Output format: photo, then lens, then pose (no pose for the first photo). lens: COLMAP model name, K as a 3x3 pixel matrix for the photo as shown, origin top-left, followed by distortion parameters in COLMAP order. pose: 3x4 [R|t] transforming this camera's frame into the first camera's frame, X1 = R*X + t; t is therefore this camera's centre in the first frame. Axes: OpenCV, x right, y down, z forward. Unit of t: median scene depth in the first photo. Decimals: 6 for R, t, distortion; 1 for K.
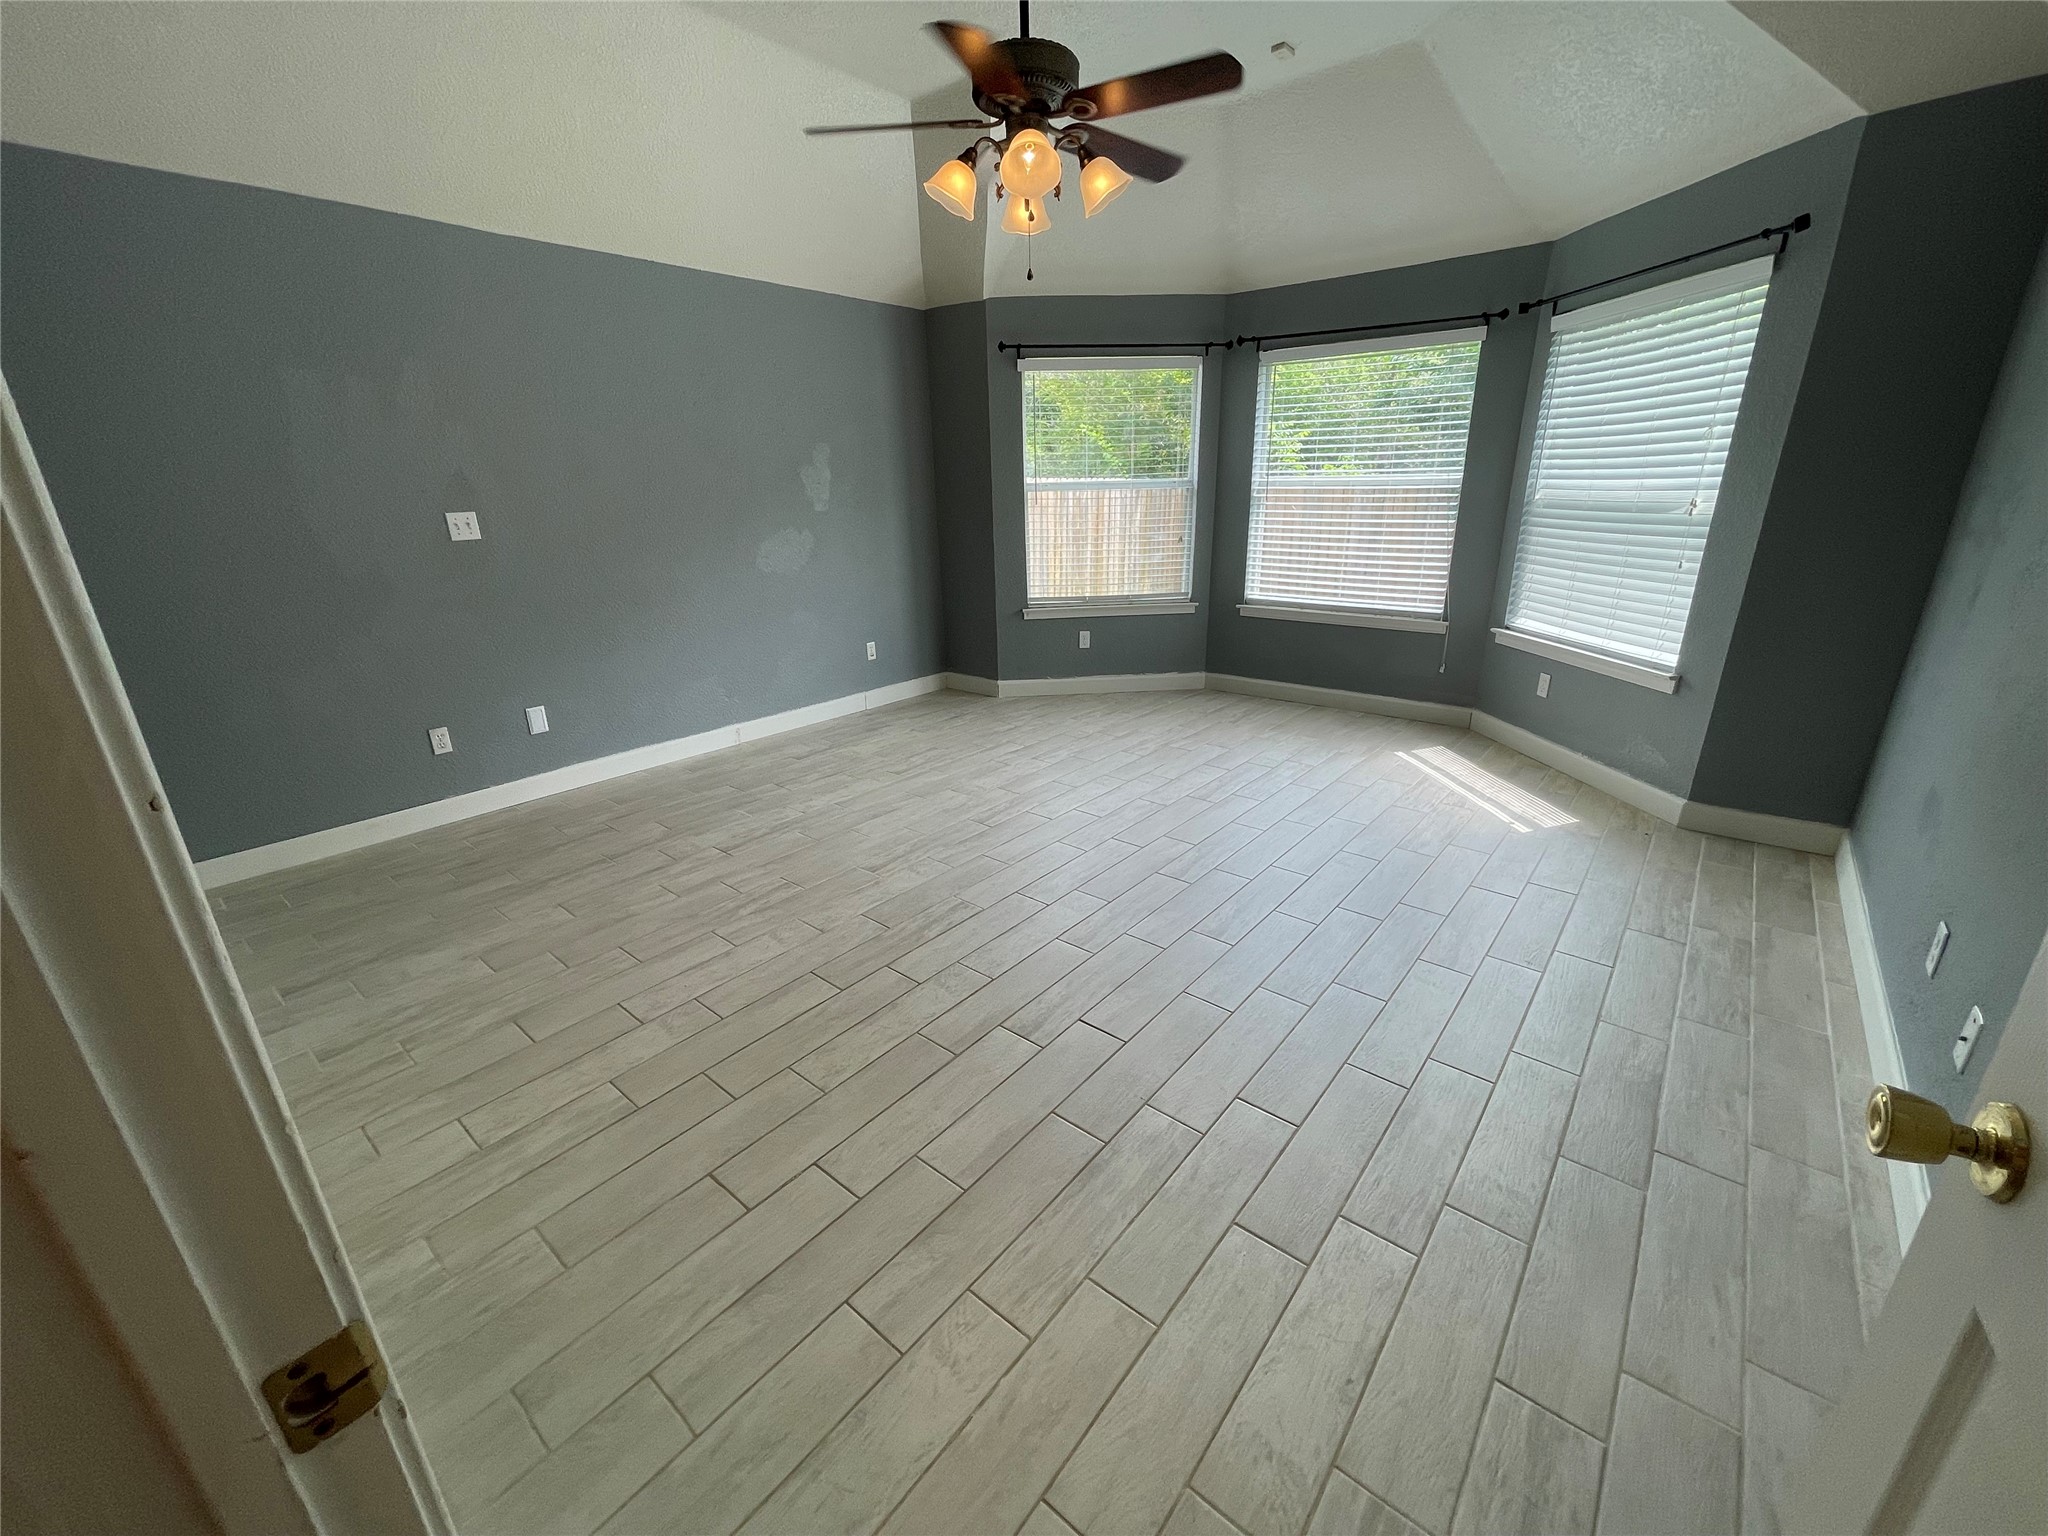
lens RADIAL K [[824.0, 0, 1030.0], [0, 824.0, 765.2], [0, 0, 1]] dist [-0.001272, 0.000973]
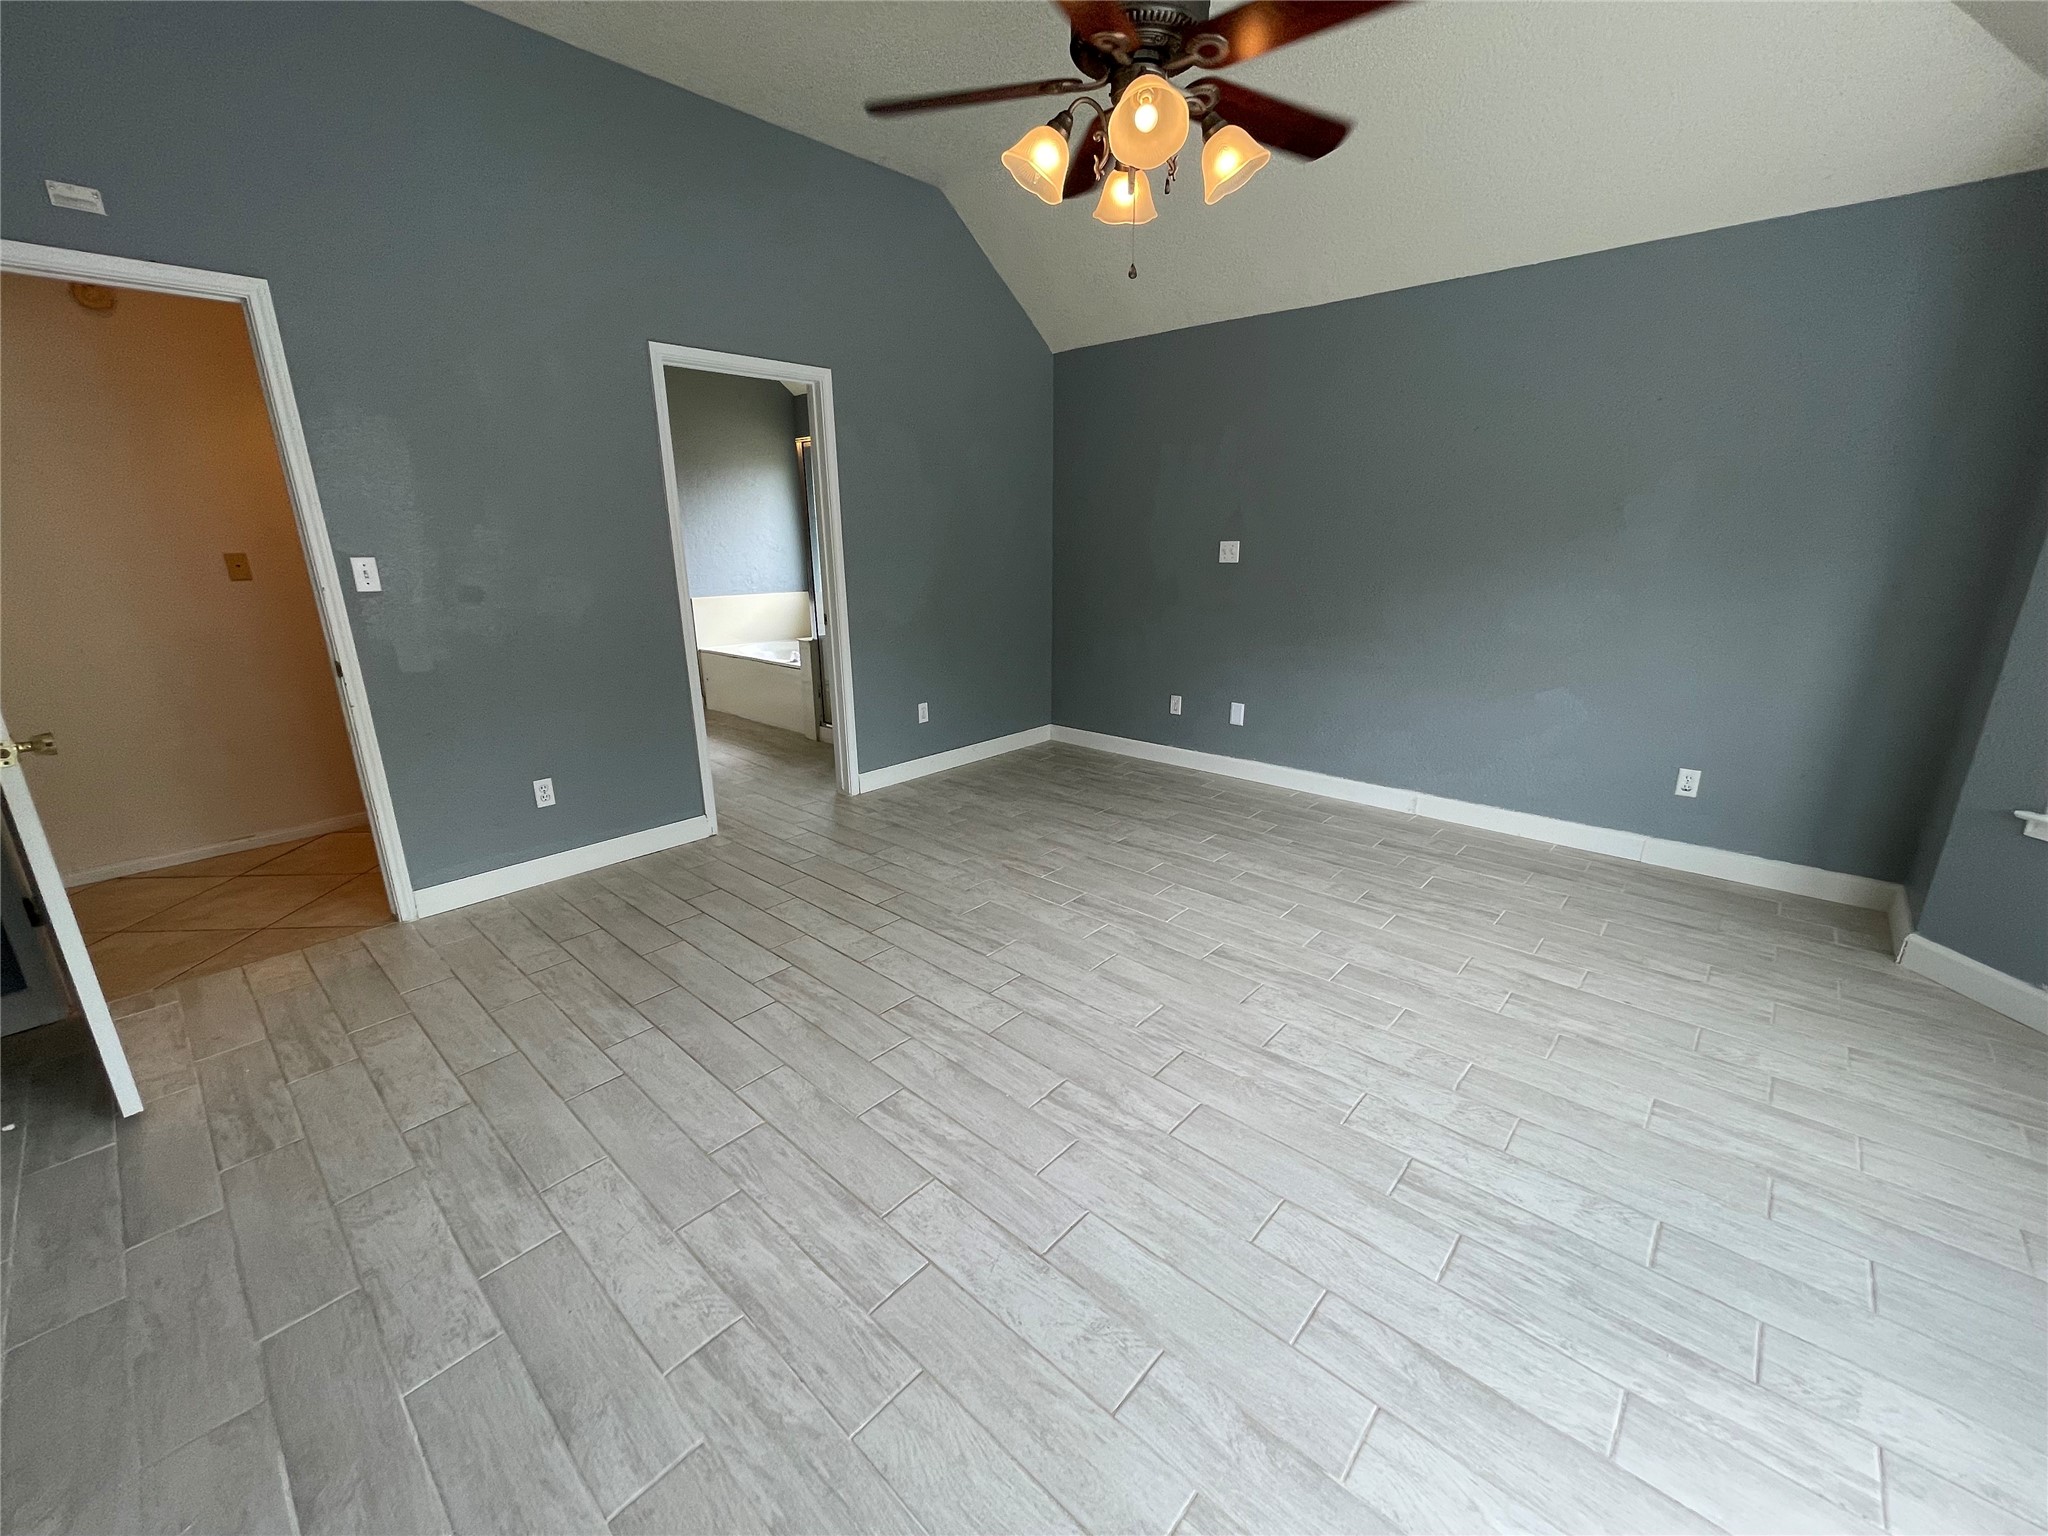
lens RADIAL K [[824.0, 0, 1022.8], [0, 824.0, 773.0], [0, 0, 1]] dist [-0.001272, 0.000973]
pose [[-0.045833, 0.303492, -0.951731, 0.649832], [-0.314815, 0.899796, 0.302092, -0.266684], [0.948046, 0.313464, 0.054304, 0.732845]]
